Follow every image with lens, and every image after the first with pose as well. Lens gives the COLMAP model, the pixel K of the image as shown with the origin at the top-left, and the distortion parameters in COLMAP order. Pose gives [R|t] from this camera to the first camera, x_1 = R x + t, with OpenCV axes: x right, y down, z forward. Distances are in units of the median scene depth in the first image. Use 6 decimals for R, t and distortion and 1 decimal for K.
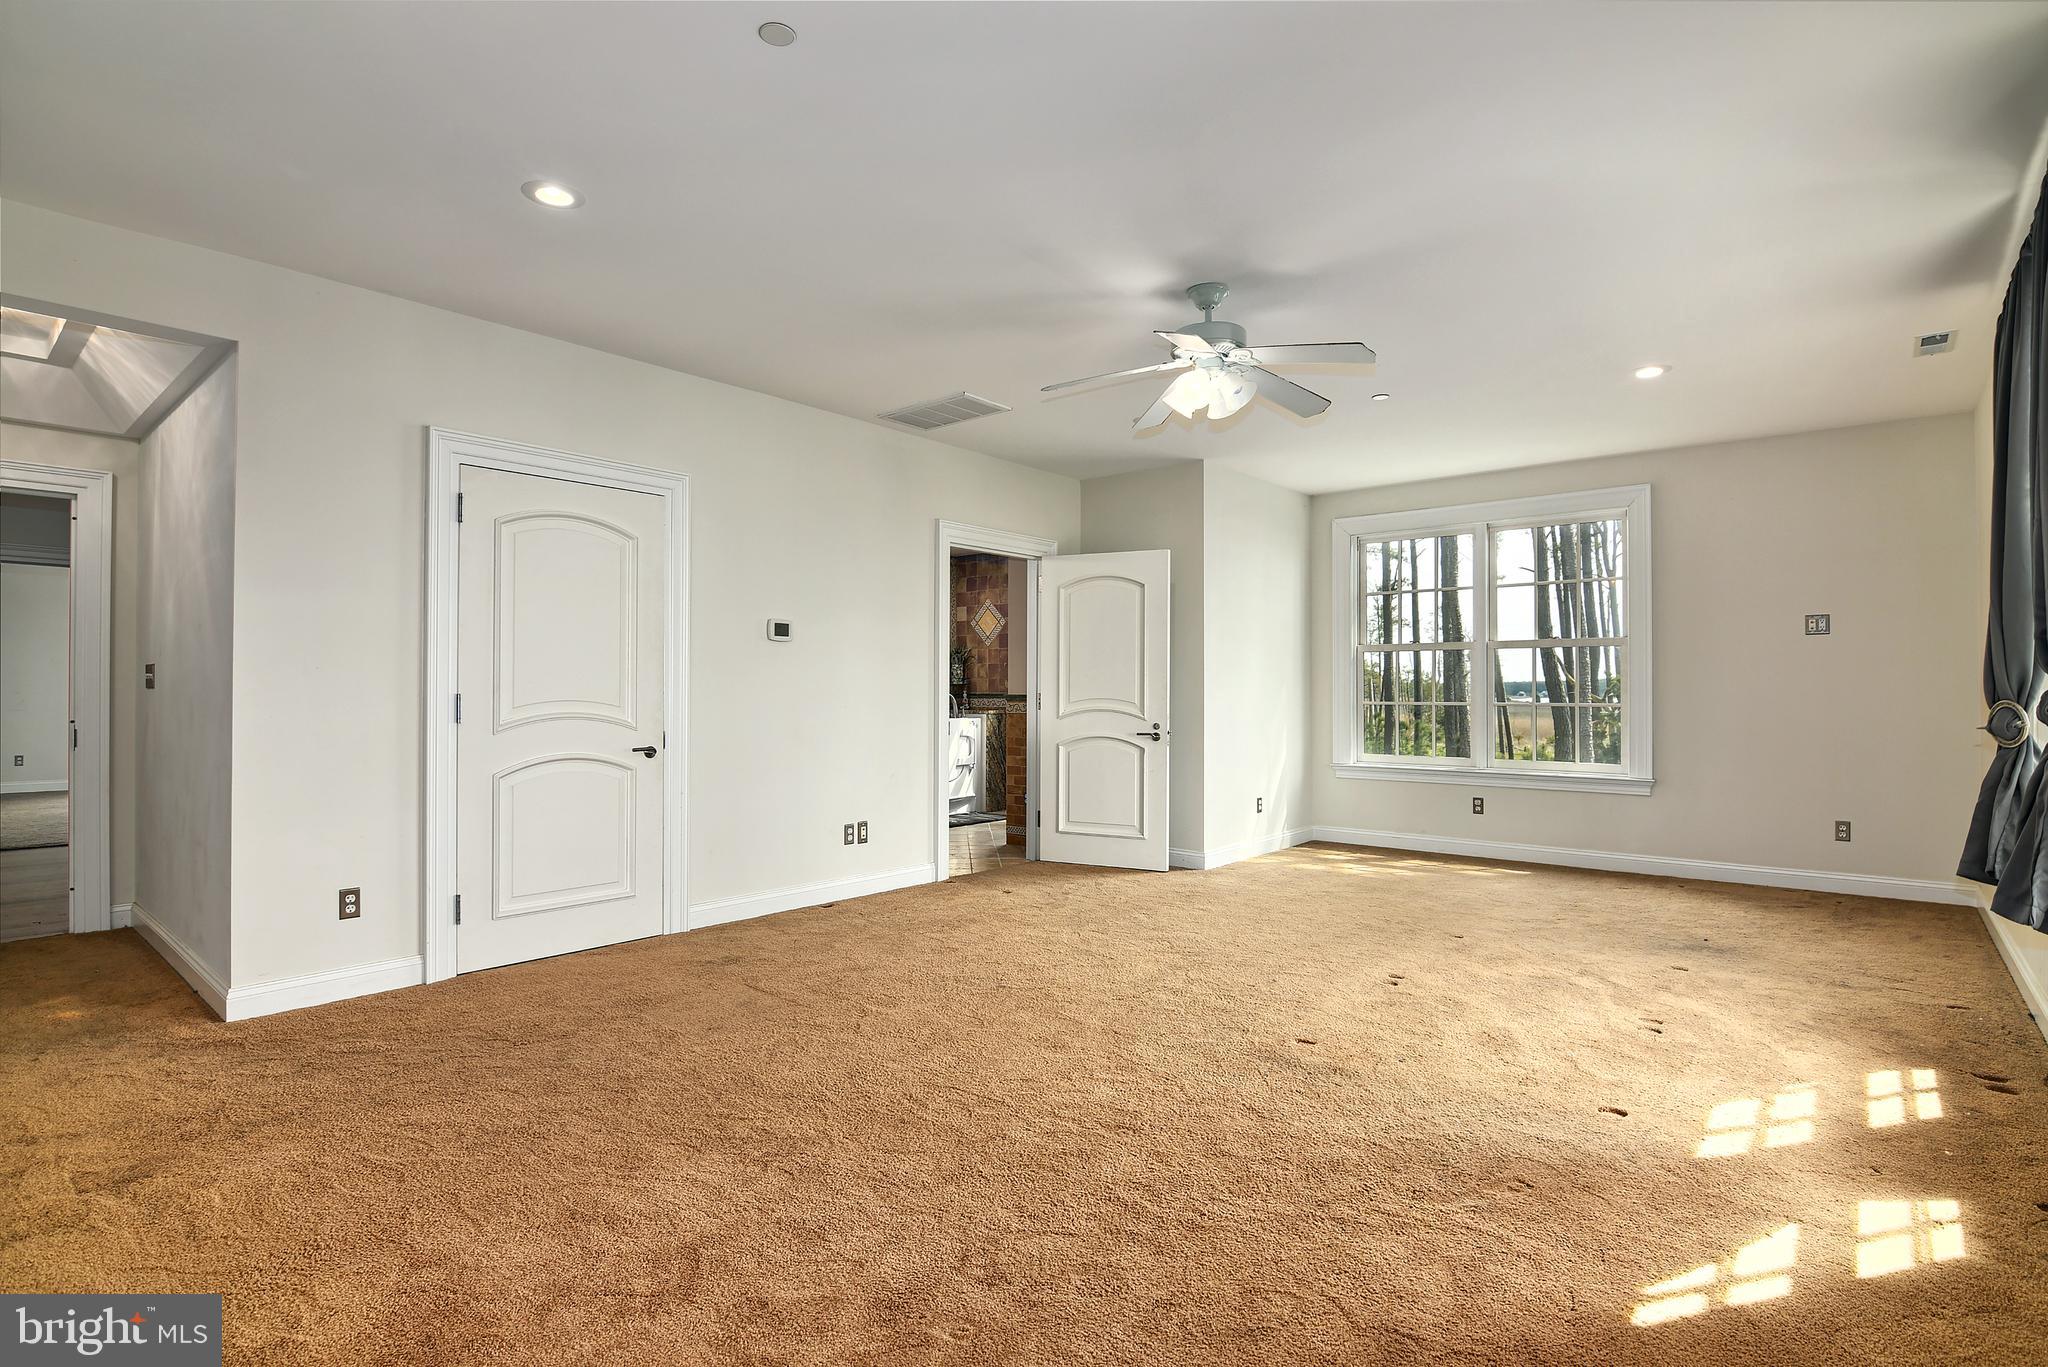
lens RADIAL K [[982.5, 0, 1038.1], [0, 982.5, 686.0], [0, 0, 1]] dist [-0.018498, -0.006981]
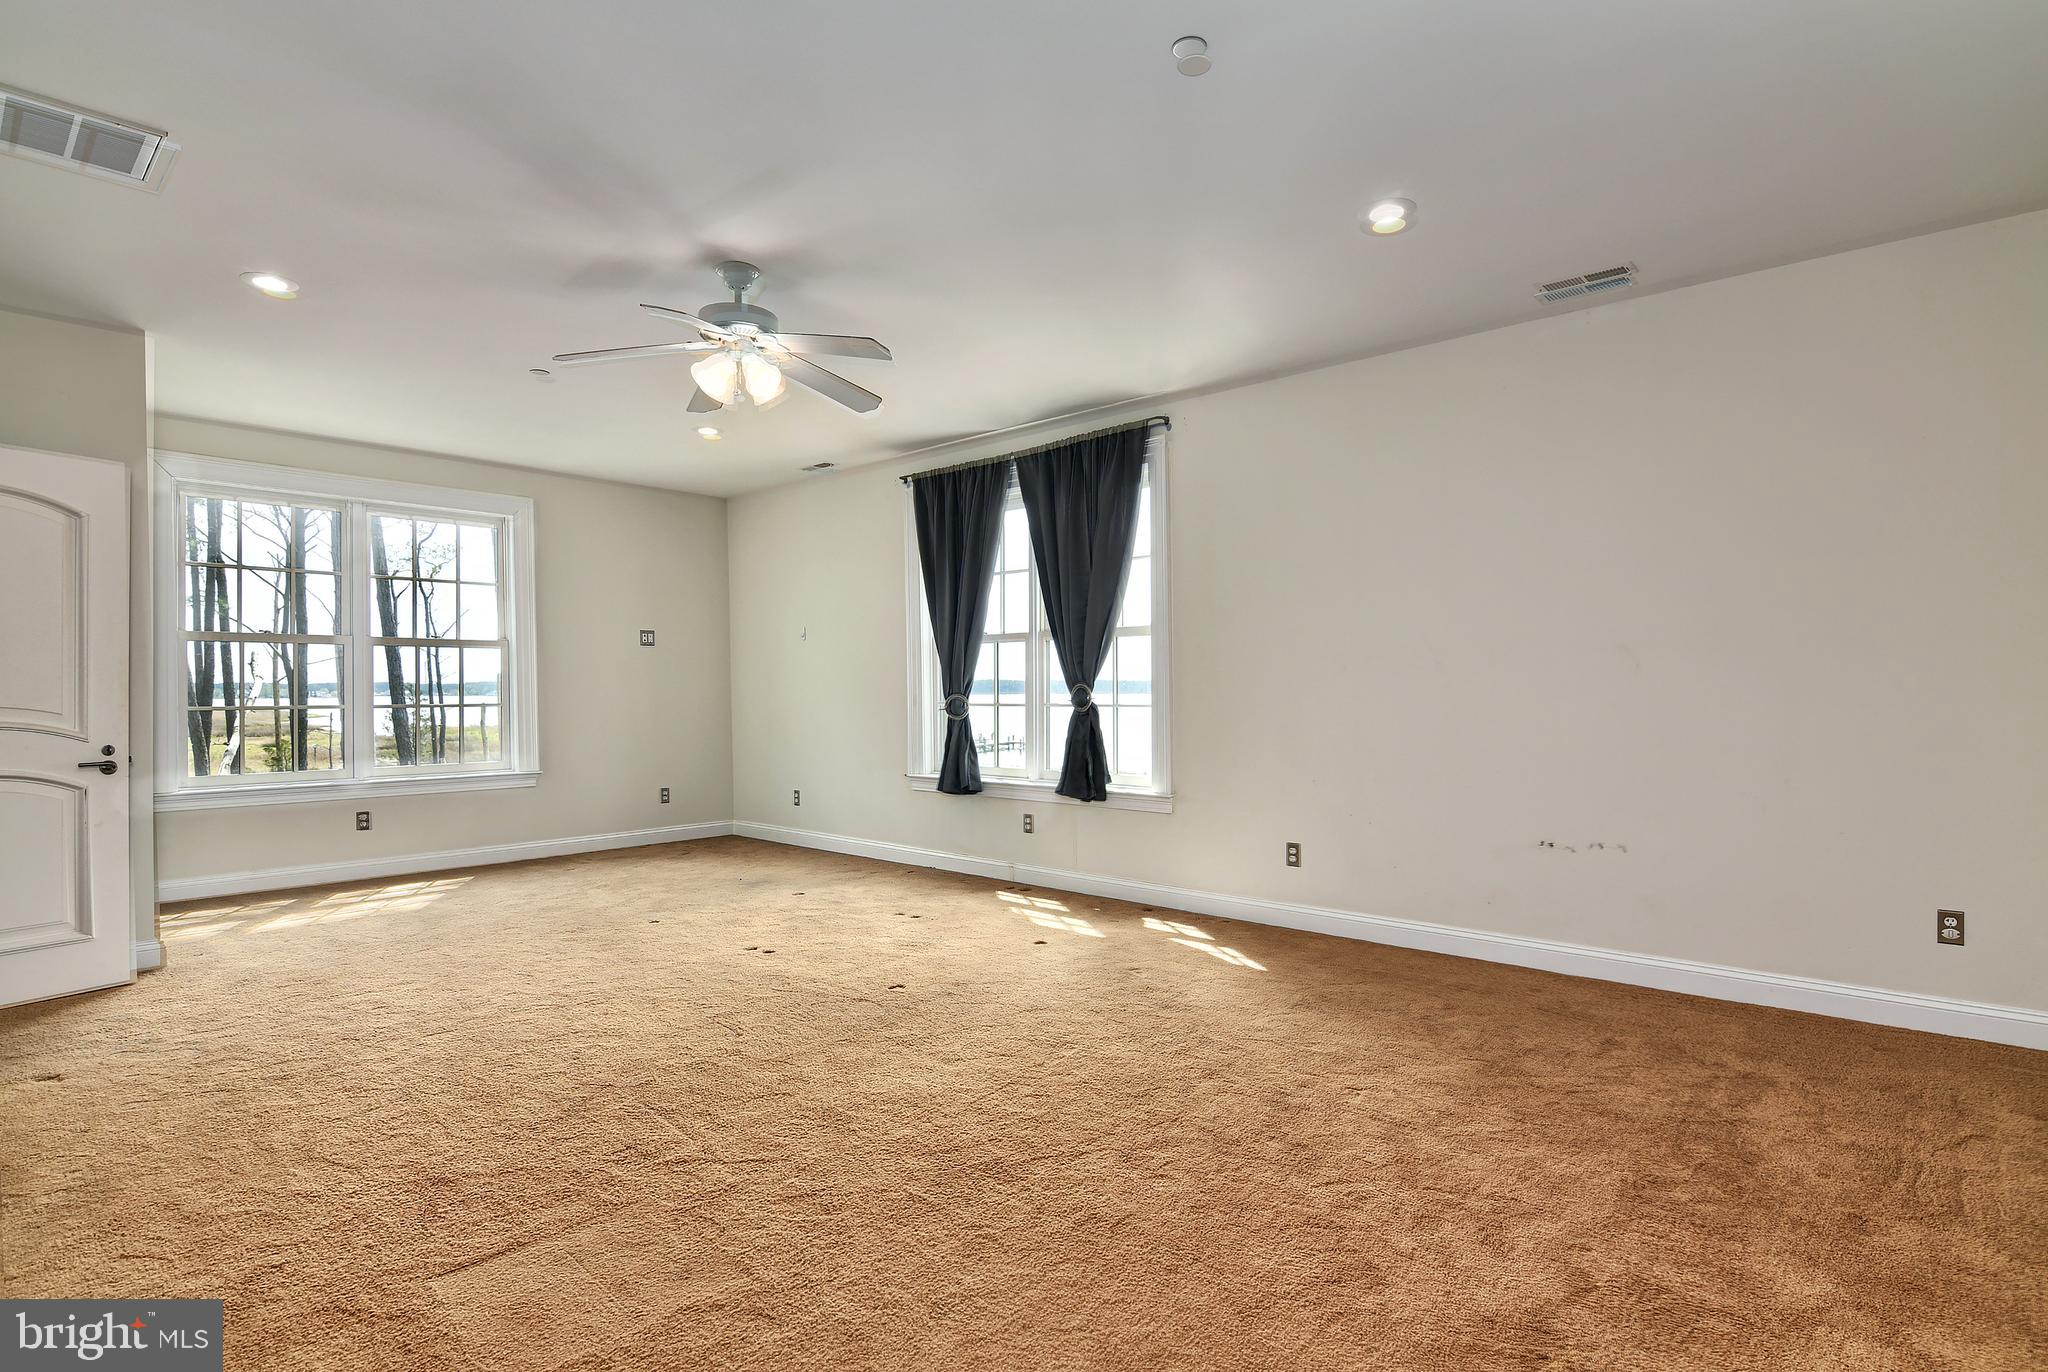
lens RADIAL K [[982.5, 0, 1038.1], [0, 982.5, 688.5], [0, 0, 1]] dist [-0.018498, -0.006981]
pose [[0.028696, -0.001553, 0.999587, -0.458745], [0.001272, 0.999998, 0.001517, 0.002474], [-0.999587, 0.001228, 0.028698, 0.405756]]
